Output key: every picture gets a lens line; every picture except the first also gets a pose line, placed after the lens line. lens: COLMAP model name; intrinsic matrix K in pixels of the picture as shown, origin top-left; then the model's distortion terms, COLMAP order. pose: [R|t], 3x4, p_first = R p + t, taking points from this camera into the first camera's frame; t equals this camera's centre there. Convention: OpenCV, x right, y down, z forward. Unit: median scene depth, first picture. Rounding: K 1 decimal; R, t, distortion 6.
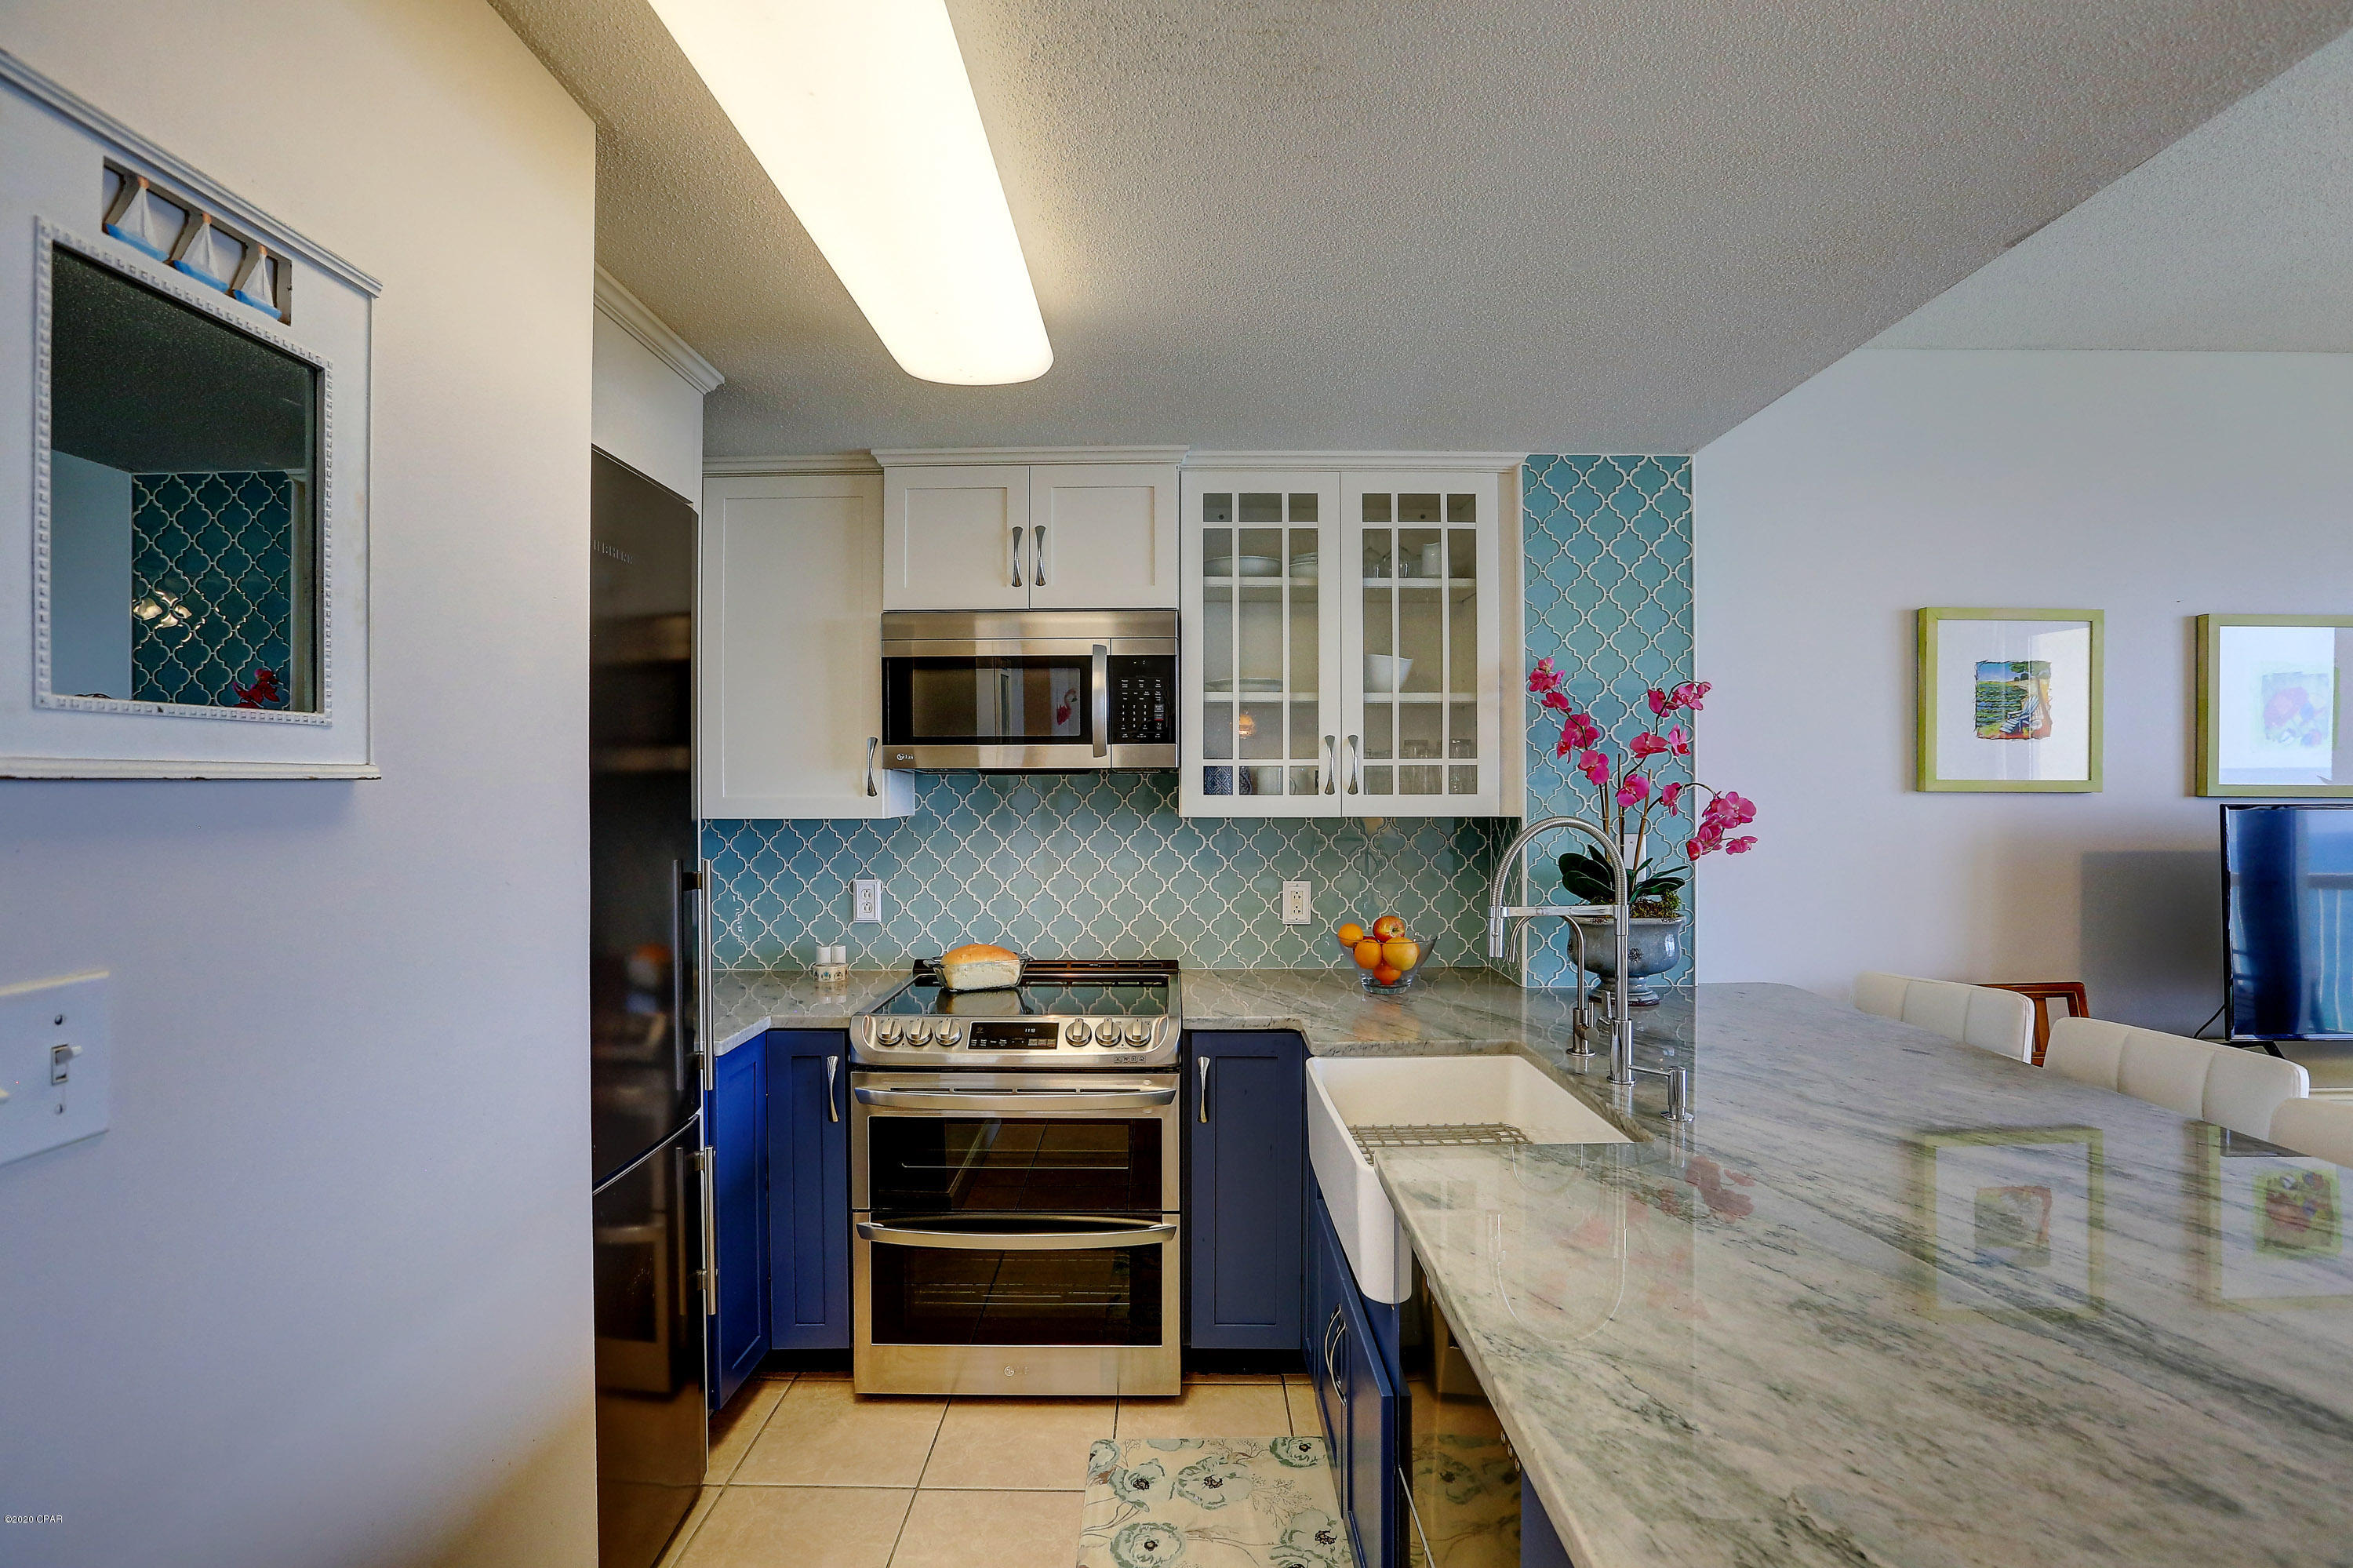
lens RADIAL K [[1089.9, 0, 1161.9], [0, 1089.9, 795.8], [0, 0, 1]] dist [-0.048871, 0.011627]
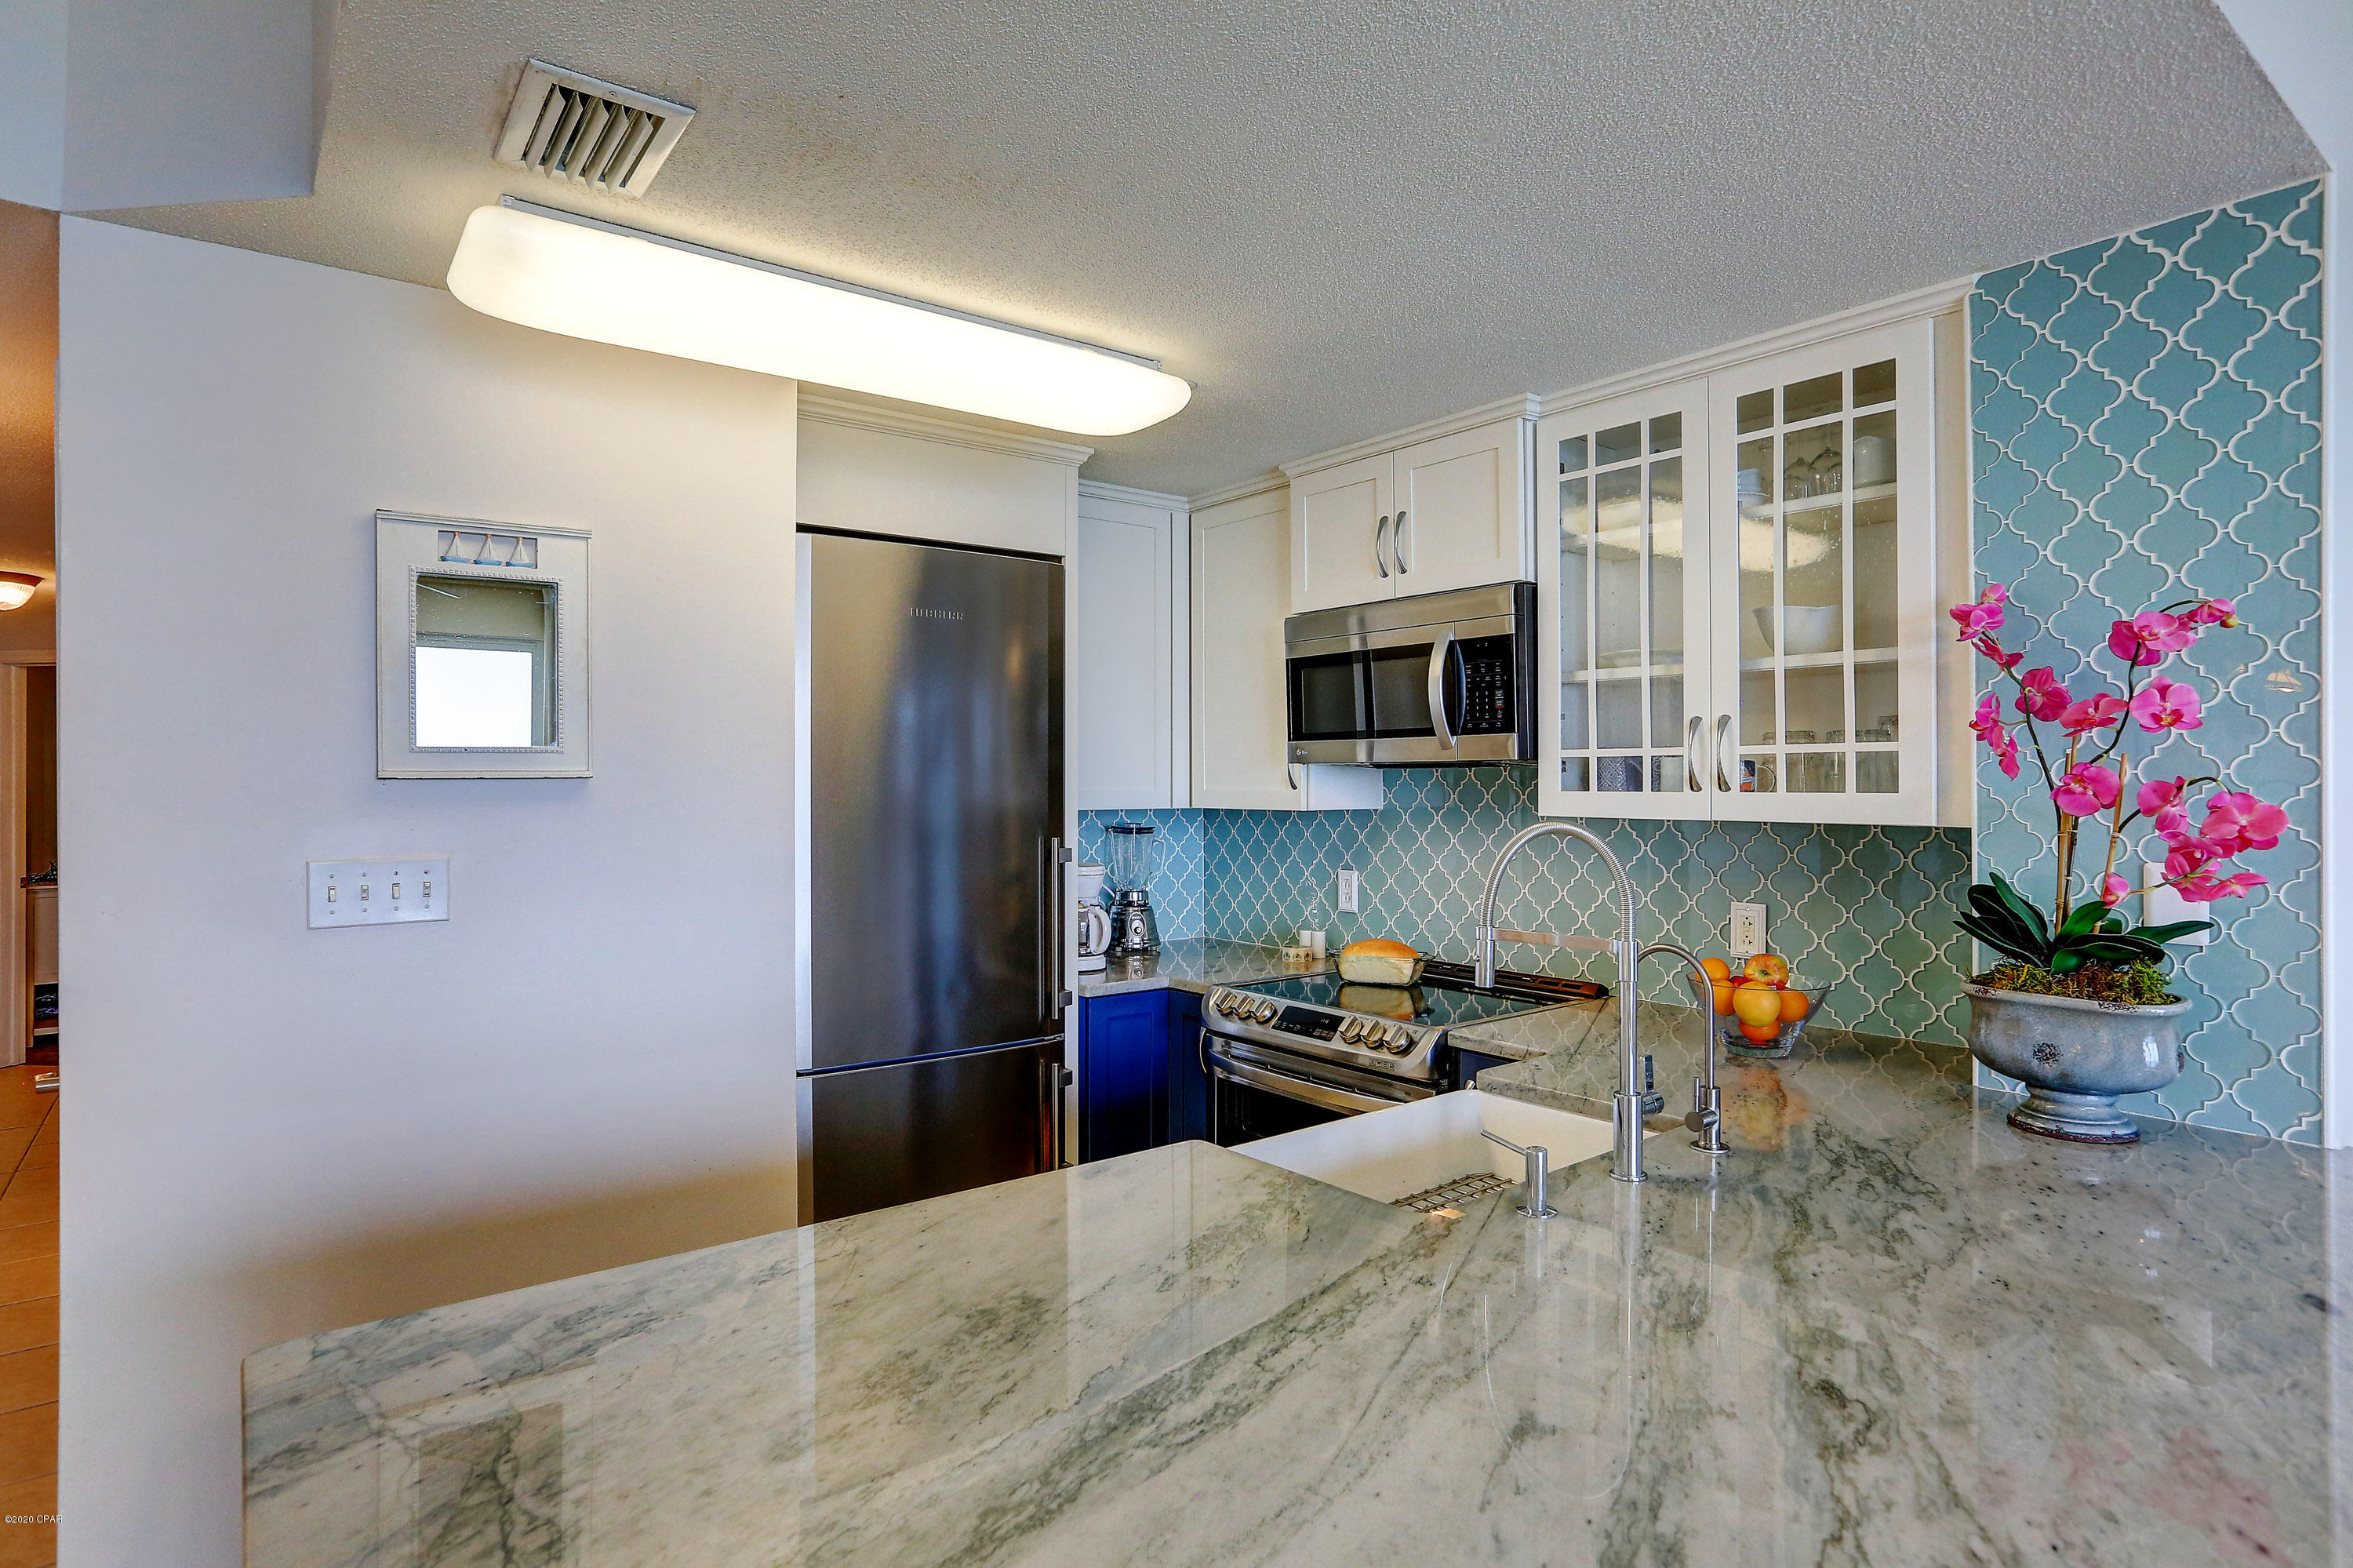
lens RADIAL K [[1263.6, 0, 1169.1], [0, 1263.6, 785.8], [0, 0, 1]] dist [-0.014975, 0.004872]
pose [[0.611475, 0.005522, -0.791245, 0.641539], [-0.005985, 0.999979, 0.002354, -0.005469], [0.791241, 0.003296, 0.611495, 0.144480]]
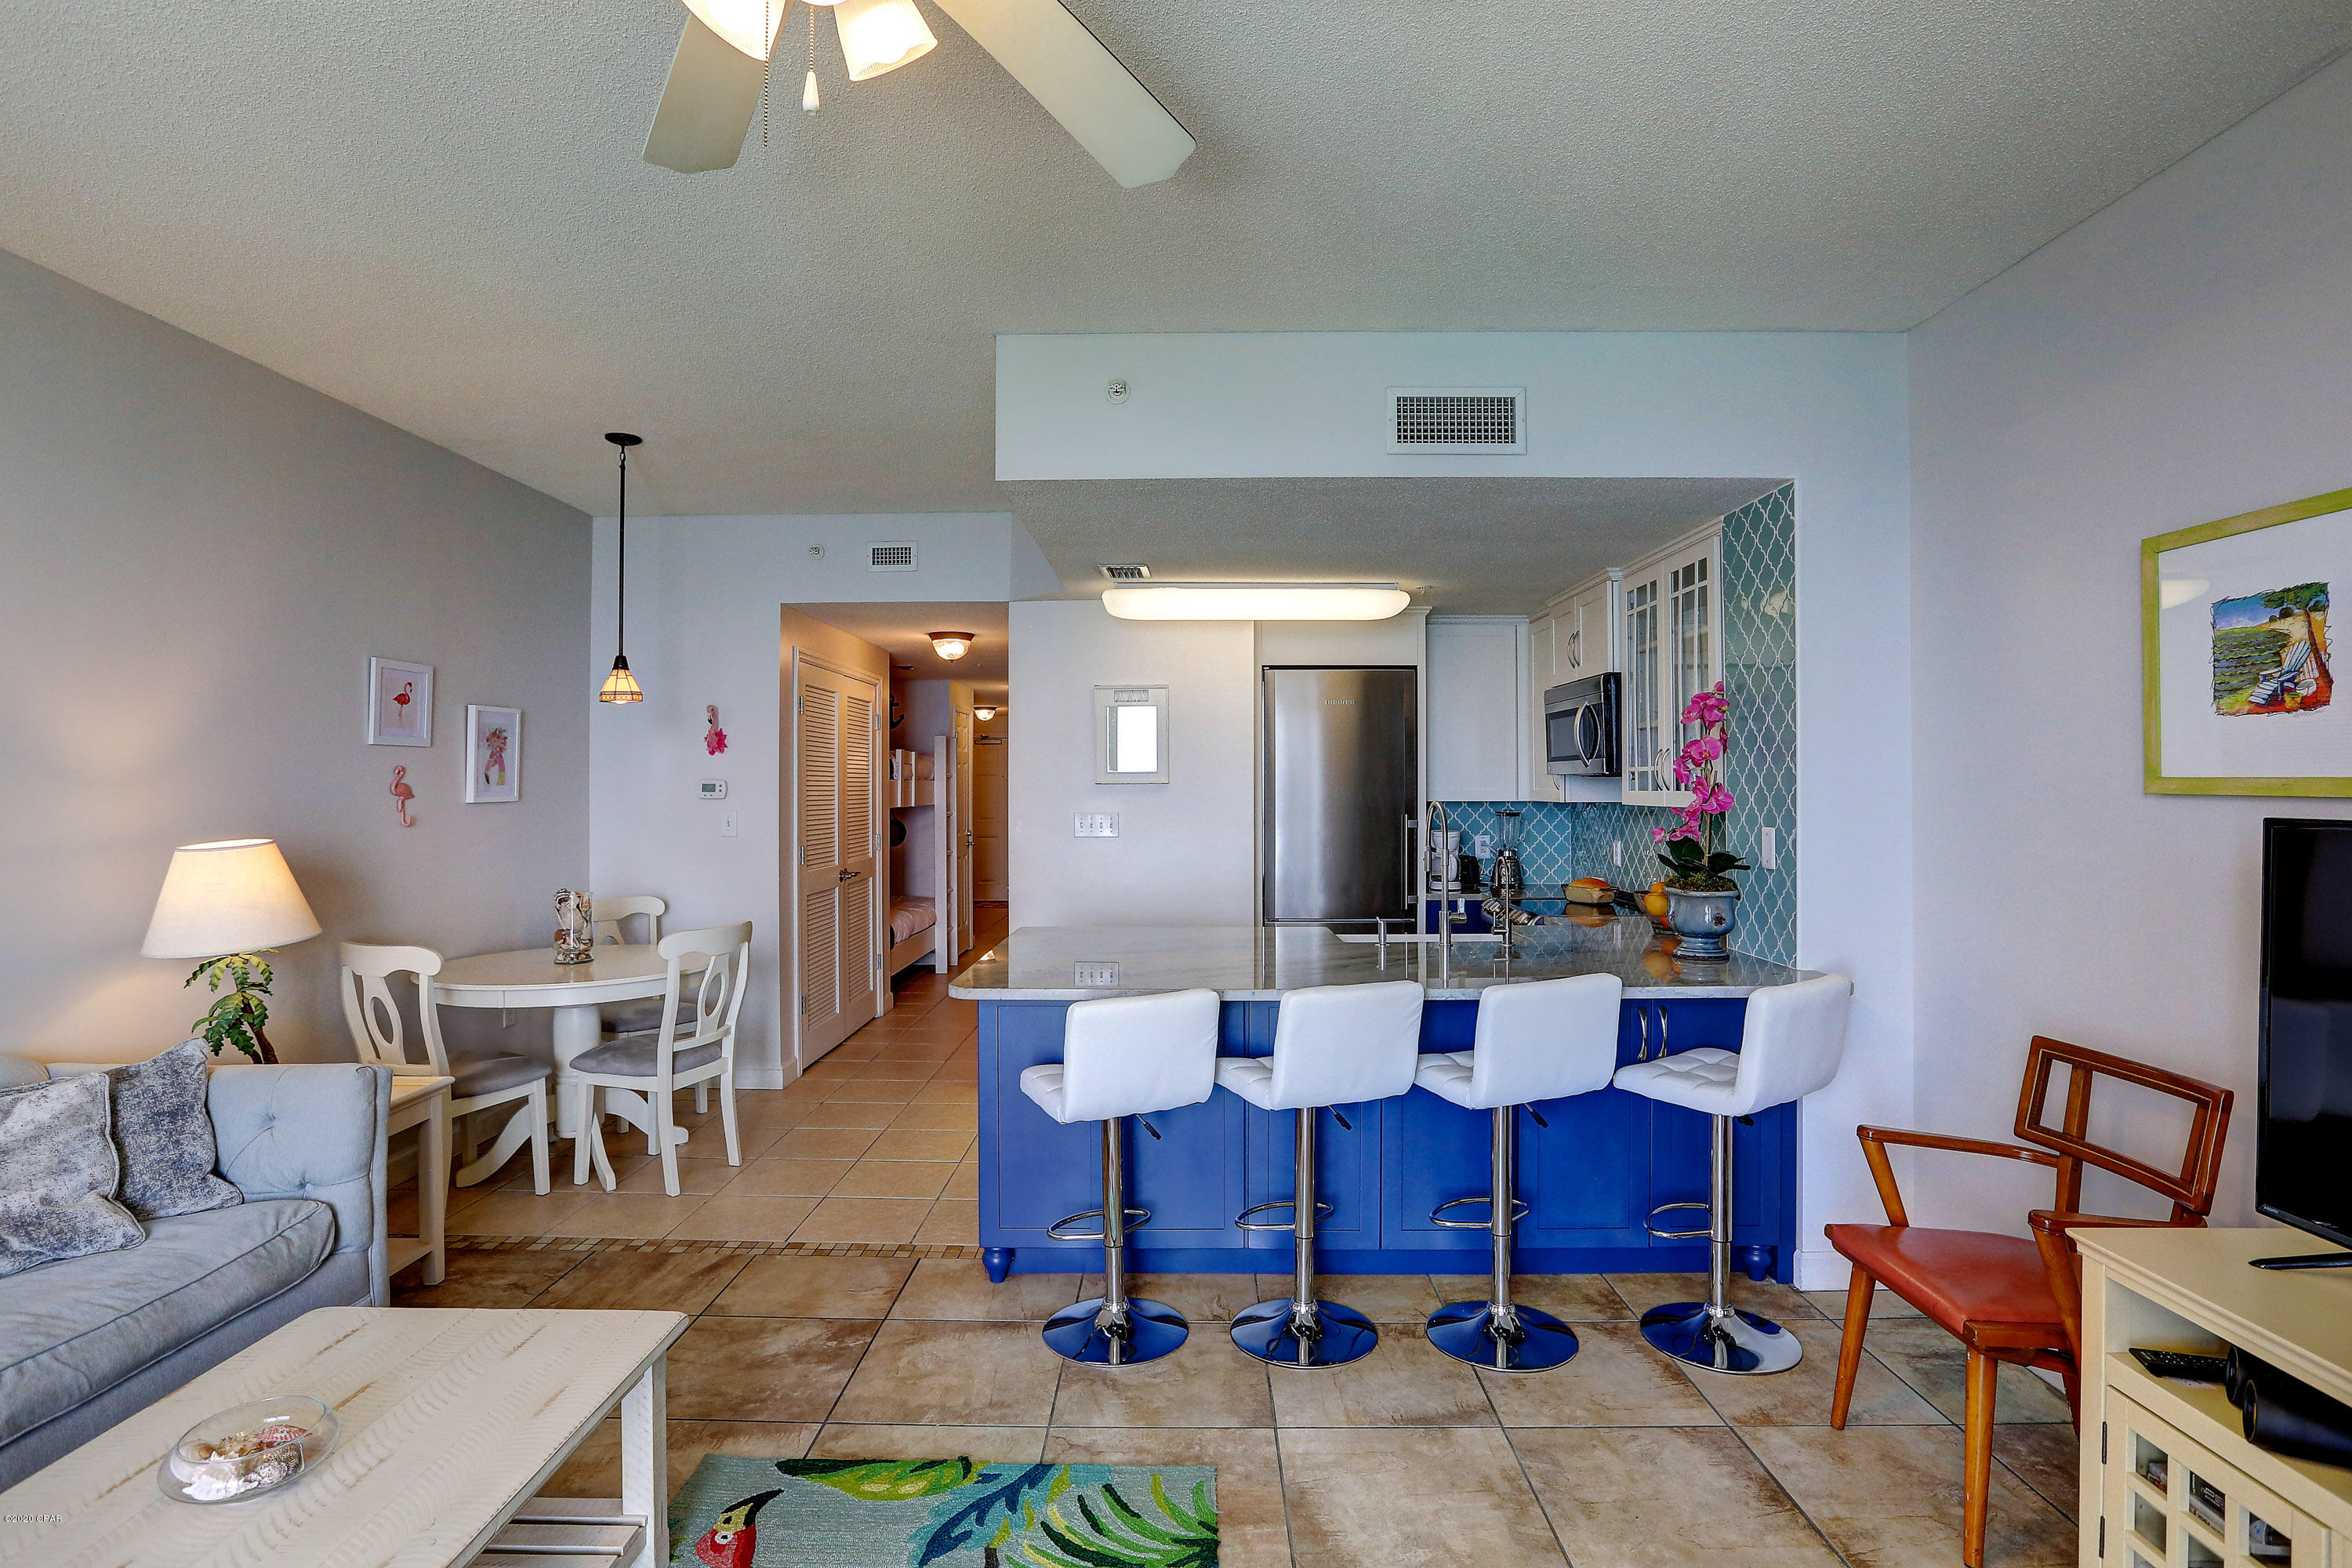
lens RADIAL K [[1115.6, 0, 1165.5], [0, 1115.6, 787.4], [0, 0, 1]] dist [-0.021777, 0.000486]
pose [[-0.011829, 0.003939, -0.999922, 1.609731], [-0.007680, 0.999962, 0.004030, -0.006383], [0.999901, 0.007727, -0.011798, 0.370499]]
